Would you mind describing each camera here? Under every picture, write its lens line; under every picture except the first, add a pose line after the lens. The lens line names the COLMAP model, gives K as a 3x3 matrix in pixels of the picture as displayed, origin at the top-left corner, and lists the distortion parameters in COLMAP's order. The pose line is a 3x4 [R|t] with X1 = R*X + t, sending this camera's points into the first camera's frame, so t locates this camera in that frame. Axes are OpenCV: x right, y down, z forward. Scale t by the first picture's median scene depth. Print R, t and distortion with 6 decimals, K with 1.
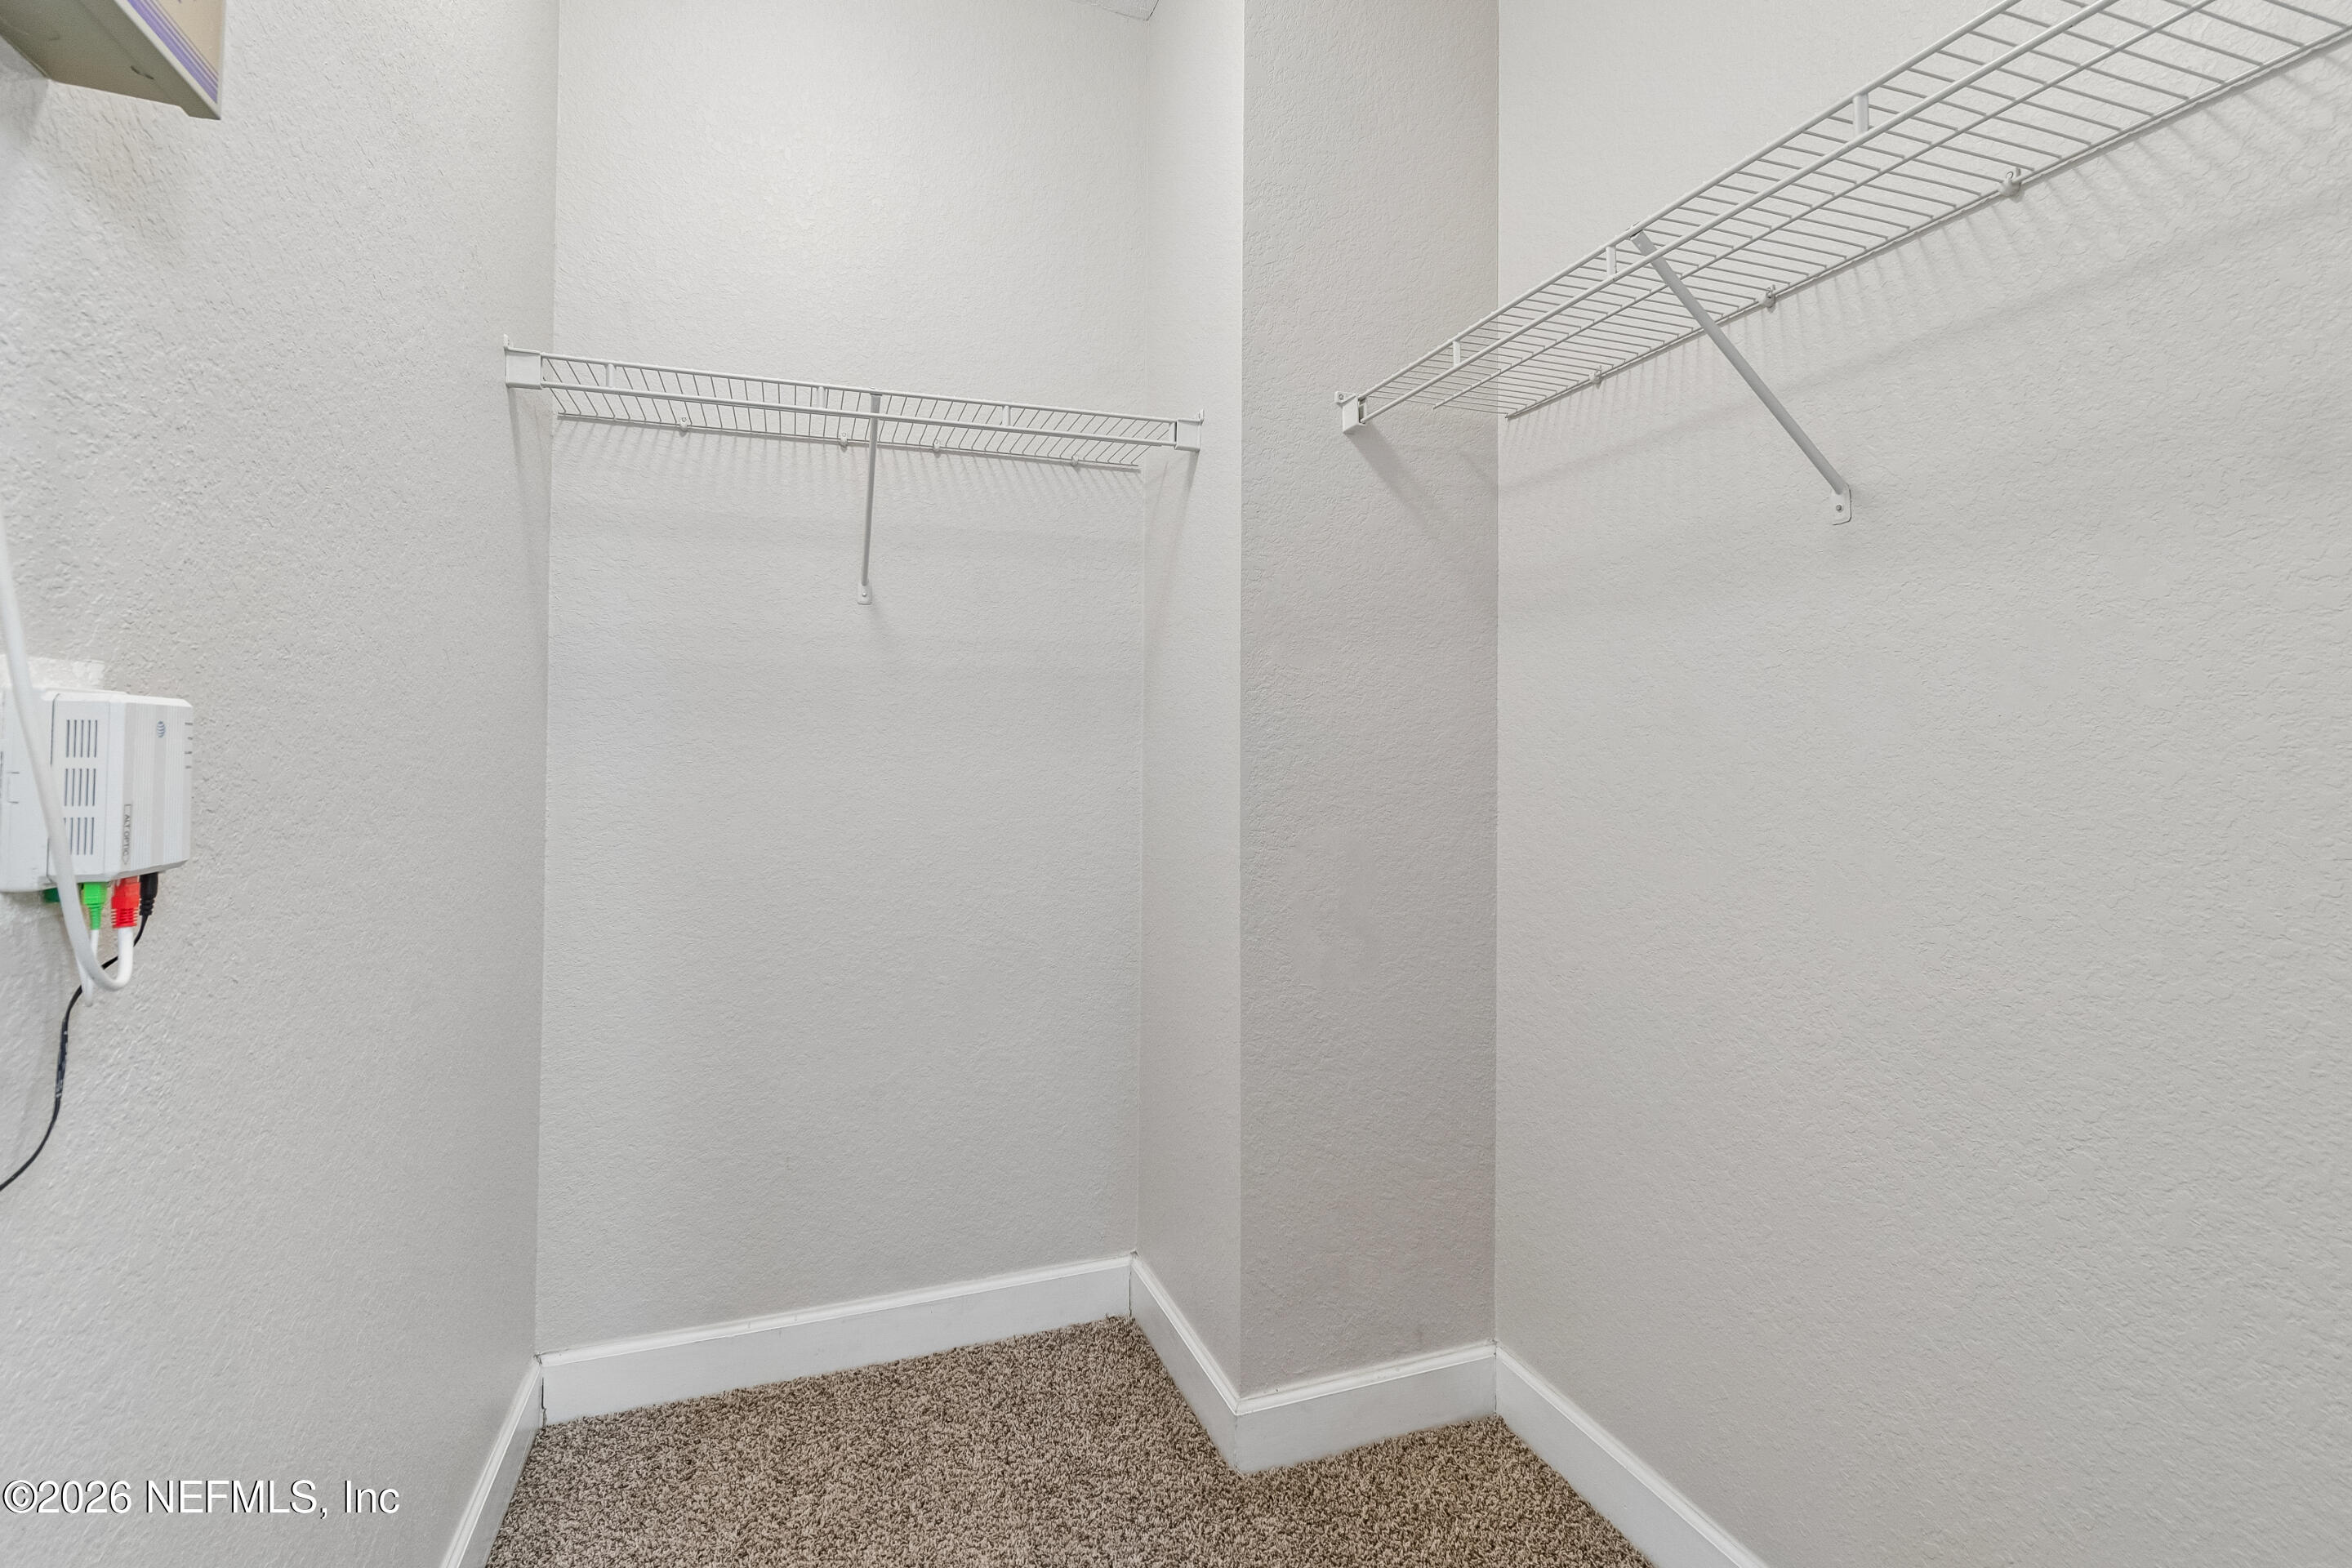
lens RADIAL K [[1060.0, 0, 1171.4], [0, 1060.0, 760.8], [0, 0, 1]] dist [0.002177, 0.000229]
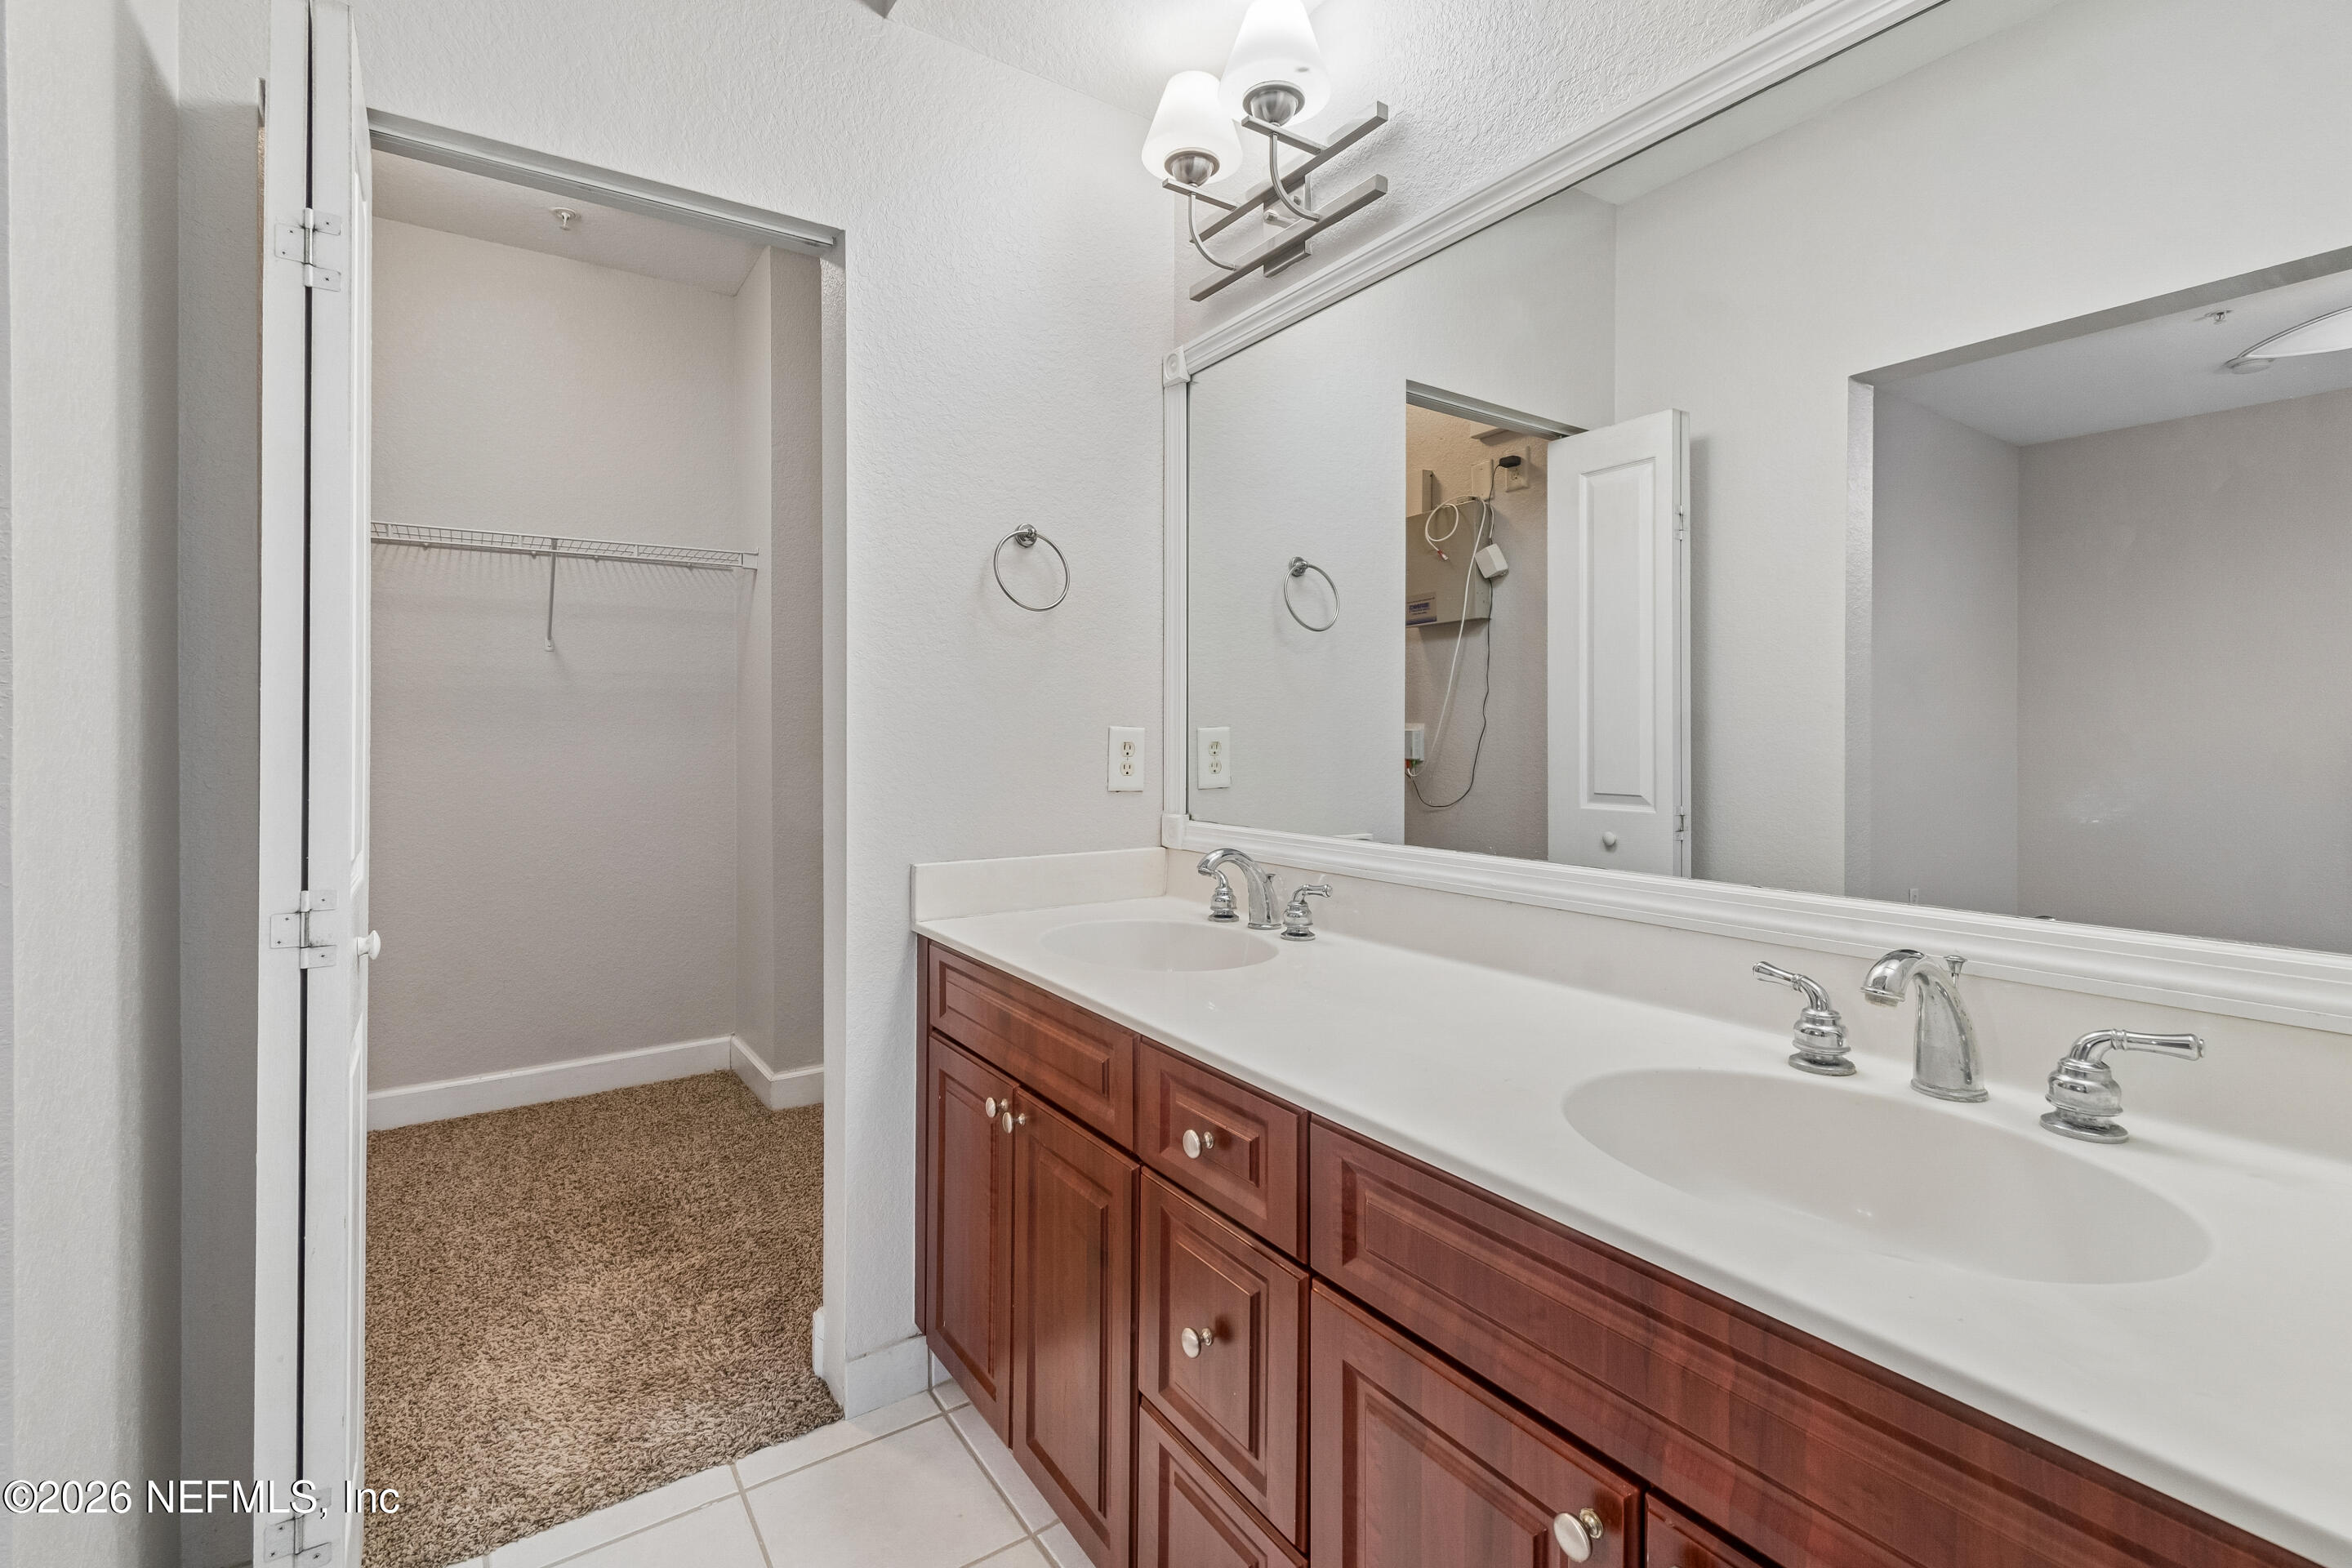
lens RADIAL K [[1032.9, 0, 1164.3], [0, 1032.9, 760.6], [0, 0, 1]] dist [0.000685, 0.000300]
pose [[0.968899, -0.011220, 0.247201, 0.243661], [0.007777, 0.999859, 0.014899, 0.007468], [-0.247333, -0.012513, 0.968850, -0.815720]]
